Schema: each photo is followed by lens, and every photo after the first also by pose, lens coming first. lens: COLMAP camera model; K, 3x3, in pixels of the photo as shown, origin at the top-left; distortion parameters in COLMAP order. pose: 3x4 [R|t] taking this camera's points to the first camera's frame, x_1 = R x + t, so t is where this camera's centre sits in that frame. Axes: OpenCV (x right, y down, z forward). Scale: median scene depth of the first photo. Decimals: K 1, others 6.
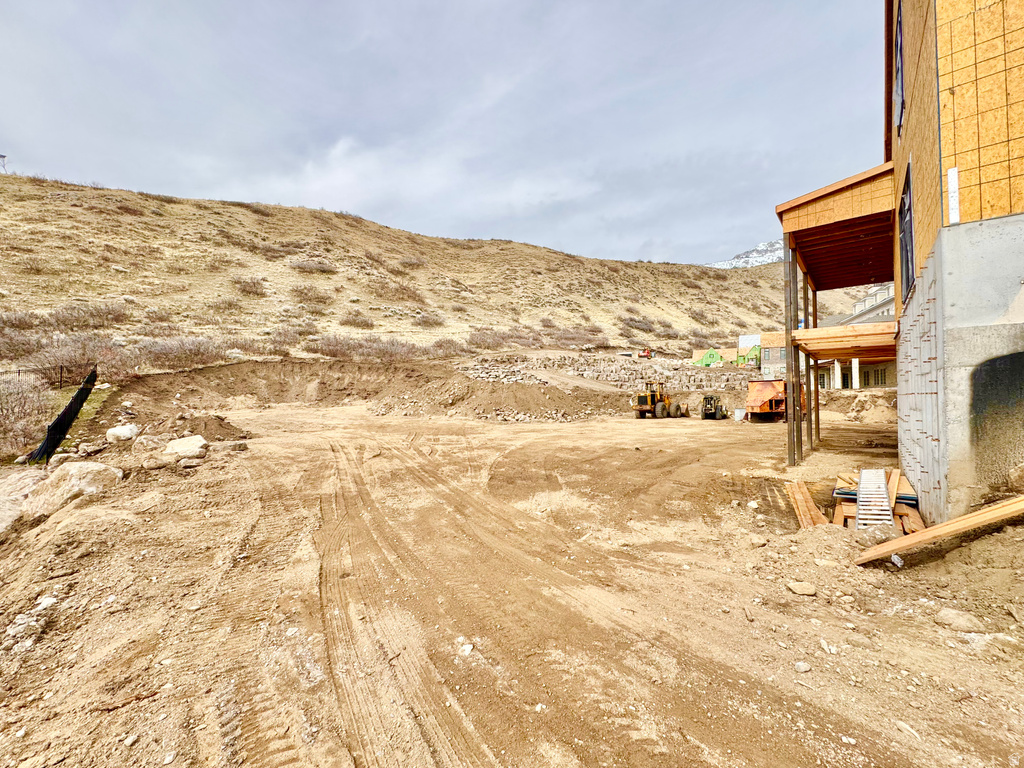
lens RADIAL K [[409.4, 0, 513.6], [0, 409.4, 382.8], [0, 0, 1]] dist [-0.002728, 0.000384]
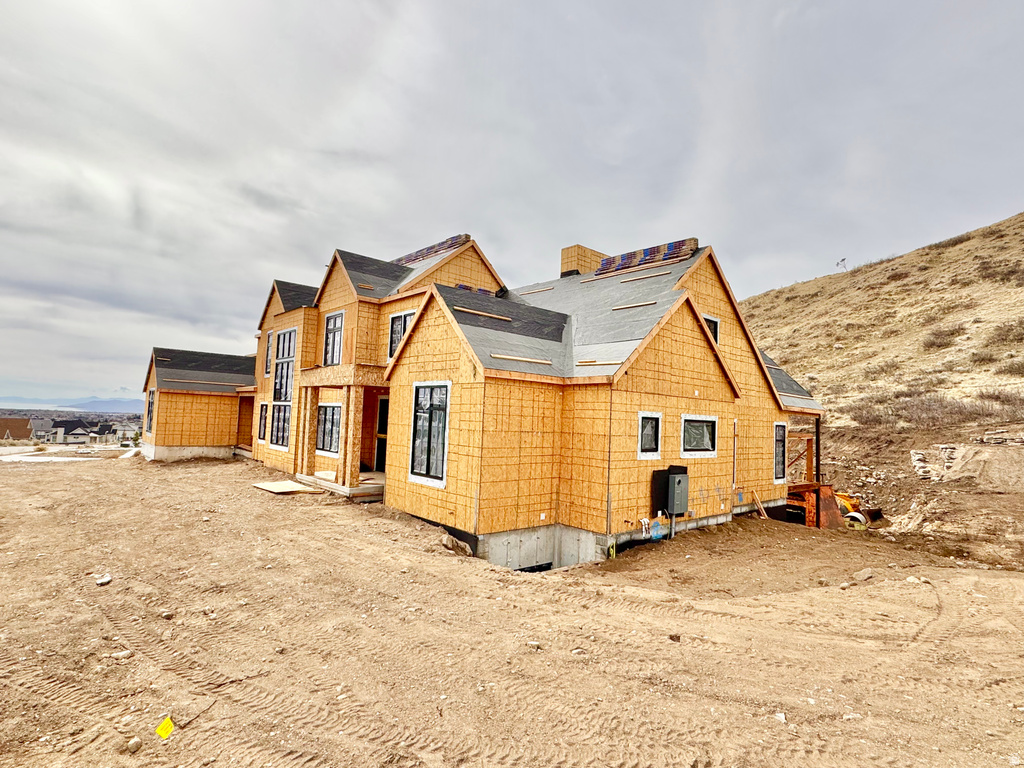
lens RADIAL K [[536.9, 0, 511.8], [0, 536.9, 384.4], [0, 0, 1]] dist [-0.004442, 0.001546]
pose [[-0.132570, -0.070898, -0.988635, 0.499154], [-0.011050, 0.997482, -0.070050, -0.031878], [0.991112, 0.001638, -0.133020, 0.179806]]
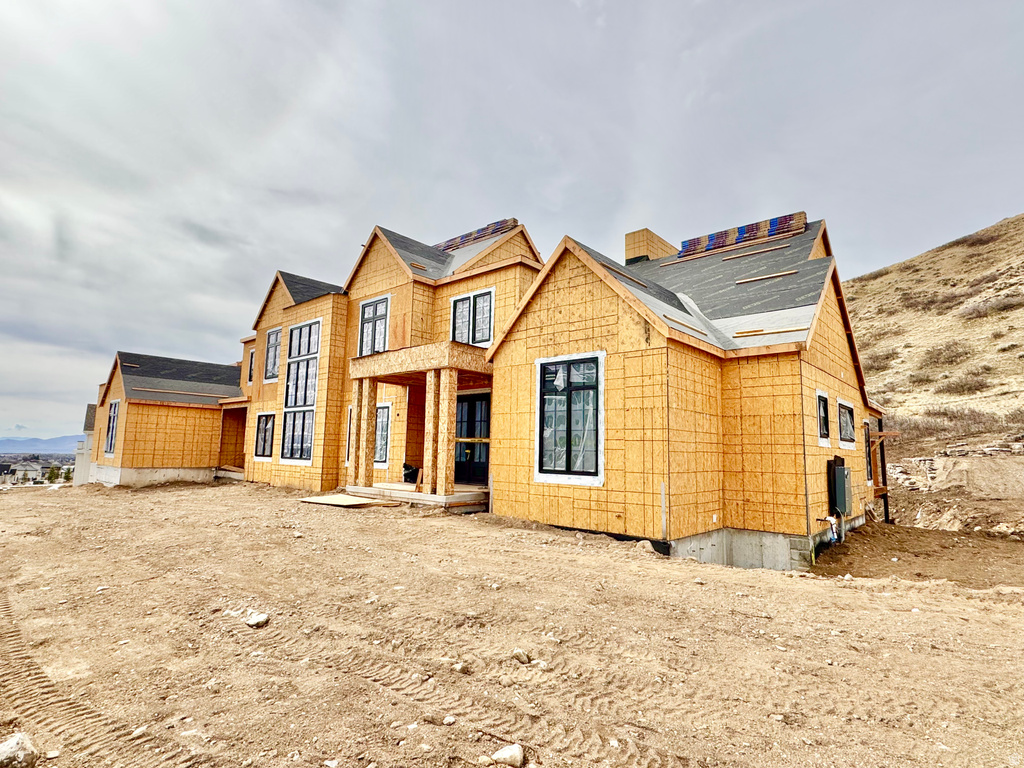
lens RADIAL K [[536.9, 0, 510.2], [0, 536.9, 386.1], [0, 0, 1]] dist [-0.004442, 0.001546]
pose [[-0.019900, -0.126167, -0.991809, 0.476641], [0.009292, 0.991940, -0.126370, -0.022299], [0.999759, -0.011730, -0.018567, 0.133462]]
